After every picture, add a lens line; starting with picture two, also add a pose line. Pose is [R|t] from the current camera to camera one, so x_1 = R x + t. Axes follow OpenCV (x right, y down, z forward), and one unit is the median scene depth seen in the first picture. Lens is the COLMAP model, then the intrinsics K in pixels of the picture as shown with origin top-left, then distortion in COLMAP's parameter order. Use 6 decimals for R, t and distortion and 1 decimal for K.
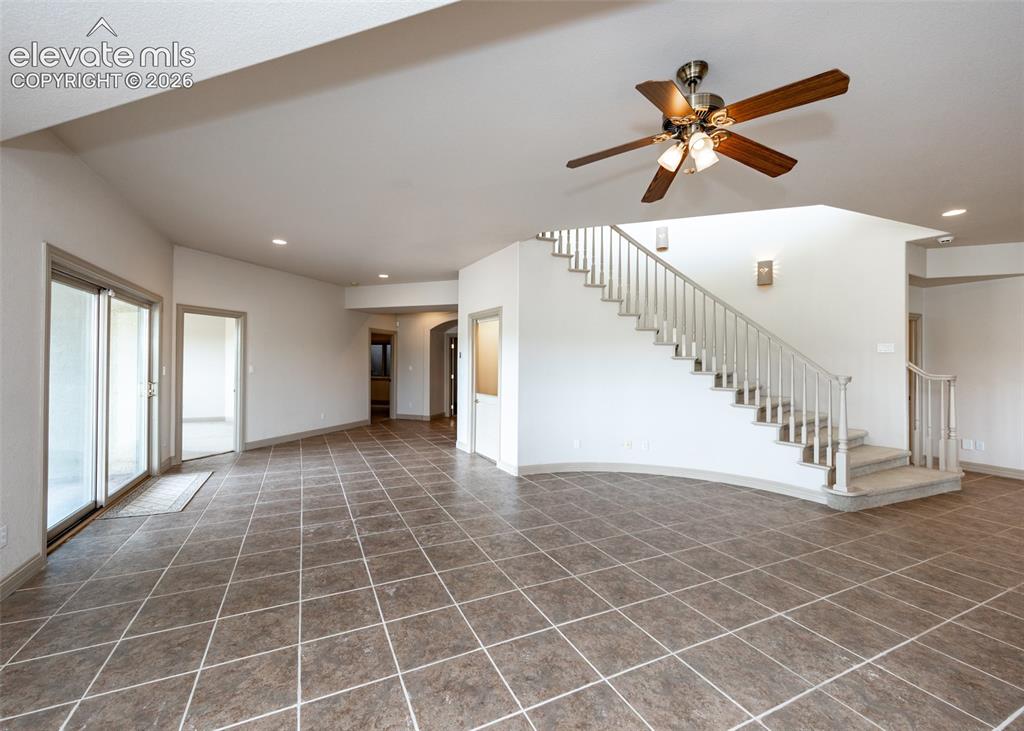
lens RADIAL K [[434.9, 0, 510.5], [0, 434.9, 362.2], [0, 0, 1]] dist [0.010873, 0.000054]
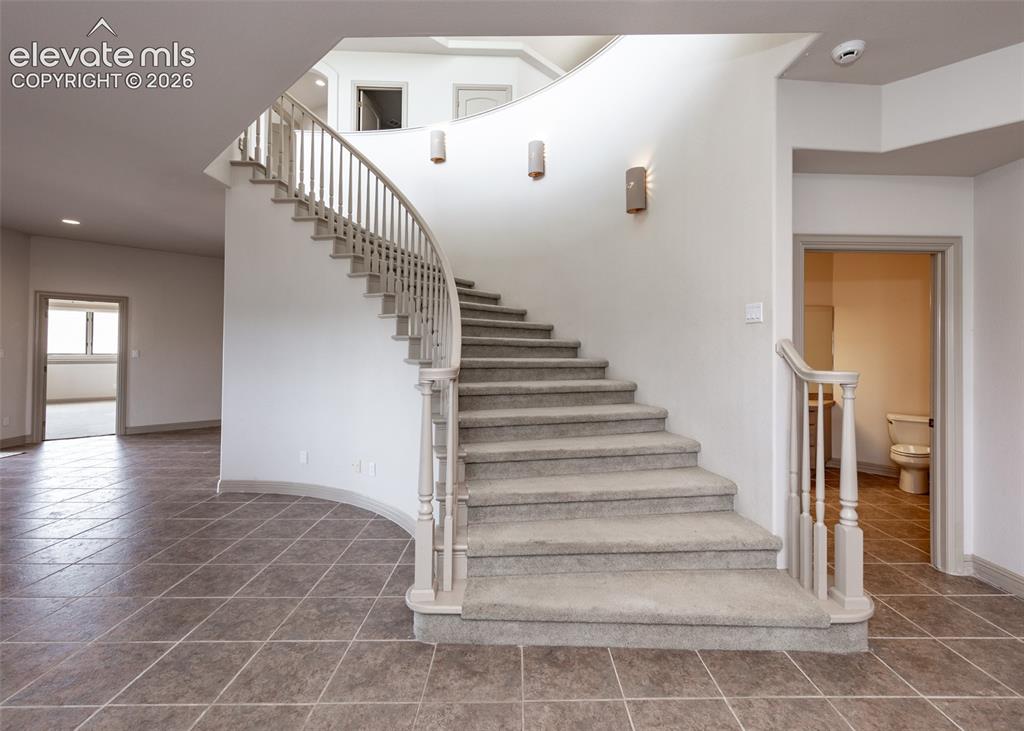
lens RADIAL K [[488.9, 0, 527.5], [0, 488.9, 346.3], [0, 0, 1]] dist [0.002097, 0.000104]
pose [[0.913822, -0.002846, -0.406106, 0.721395], [-0.002627, 0.999913, -0.012919, 0.011381], [0.406108, 0.012872, 0.913735, 0.354894]]
